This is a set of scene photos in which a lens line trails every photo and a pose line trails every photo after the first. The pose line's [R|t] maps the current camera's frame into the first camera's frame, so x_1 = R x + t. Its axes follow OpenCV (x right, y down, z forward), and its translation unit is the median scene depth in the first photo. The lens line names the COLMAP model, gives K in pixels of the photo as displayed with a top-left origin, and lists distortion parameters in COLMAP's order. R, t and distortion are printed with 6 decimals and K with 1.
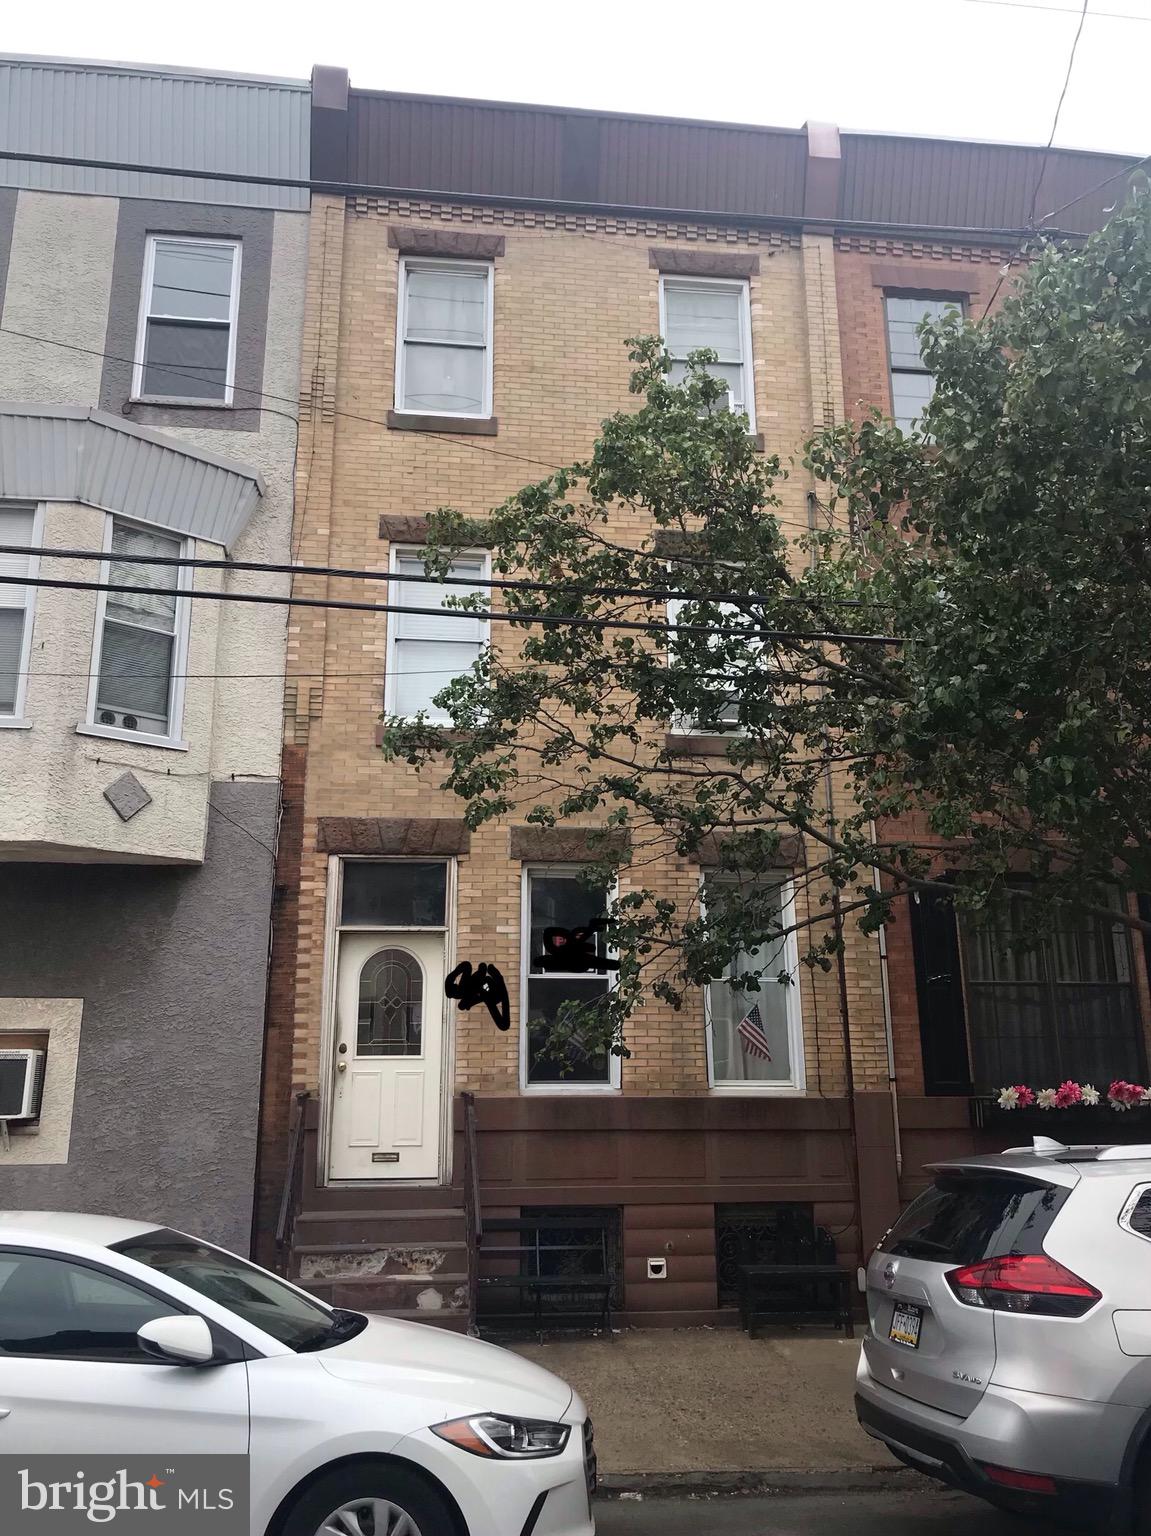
lens RADIAL K [[1256.8, 0, 536.0], [0, 1256.8, 756.3], [0, 0, 1]] dist [0.041174, -0.059489]
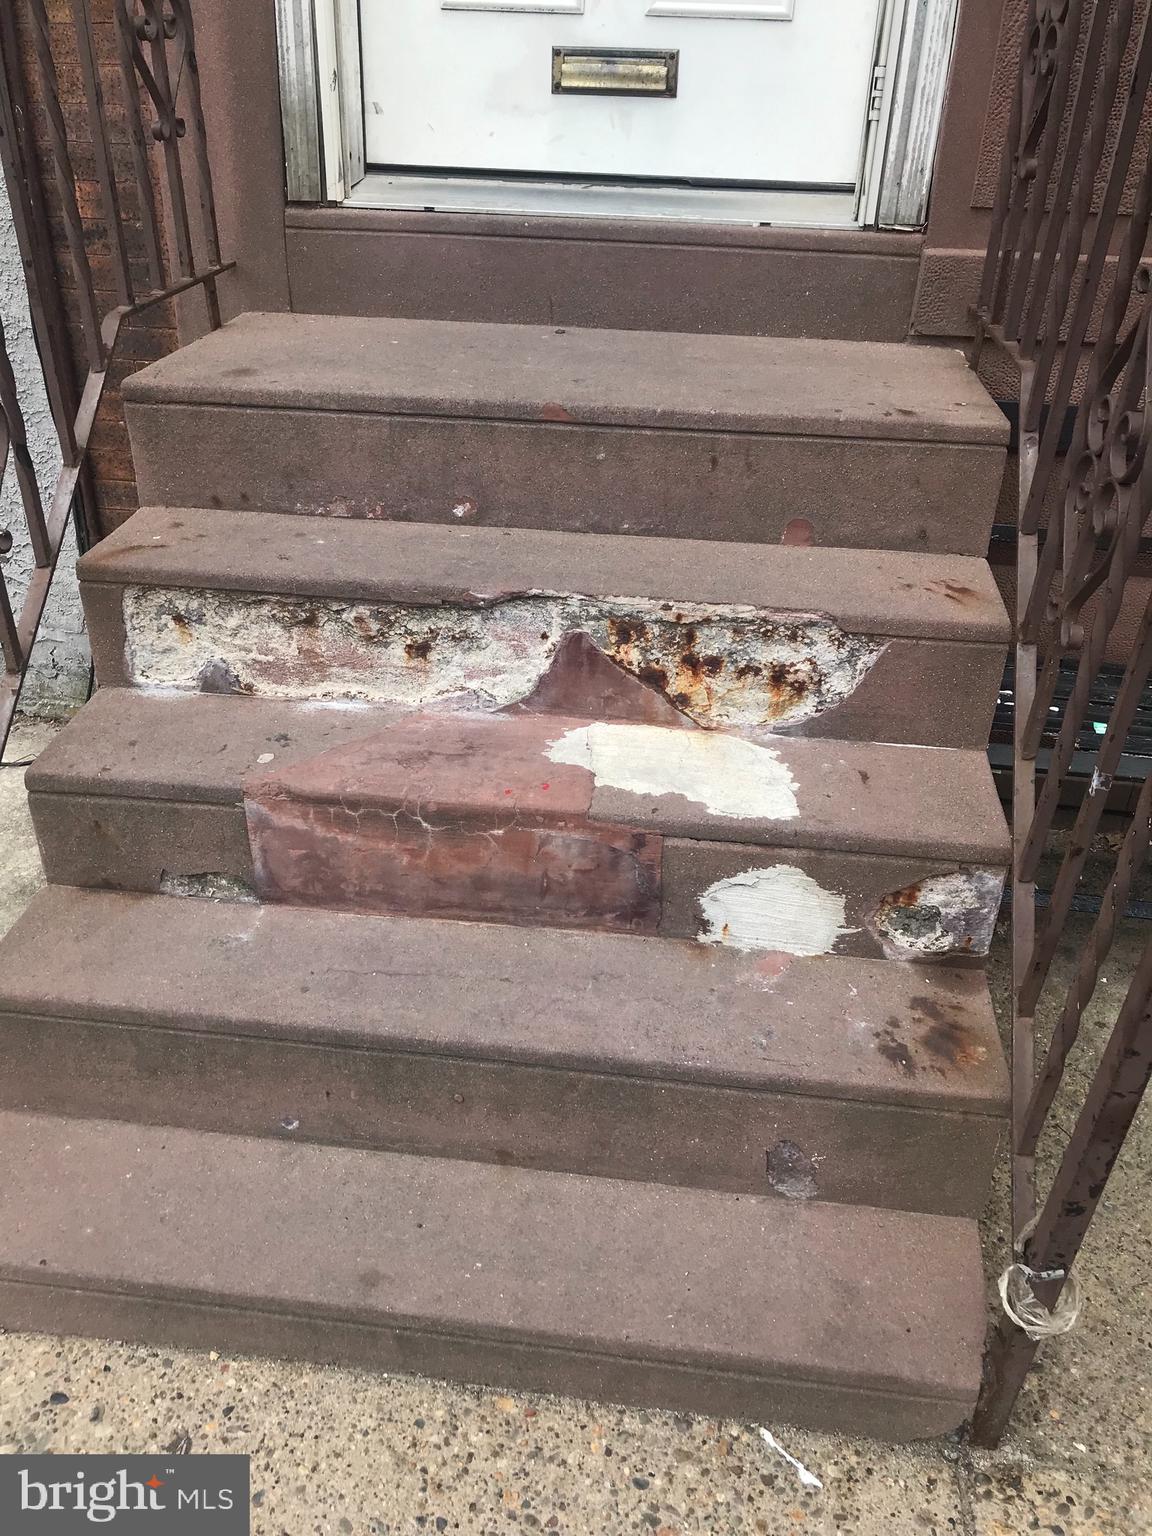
lens RADIAL K [[1256.8, 0, 536.5], [0, 1256.8, 756.3], [0, 0, 1]] dist [0.041174, -0.059489]
pose [[0.971667, 0.143205, -0.188032, -0.083855], [0.030781, 0.712104, 0.701399, 0.278748], [0.234342, -0.687314, 0.687520, 0.860071]]
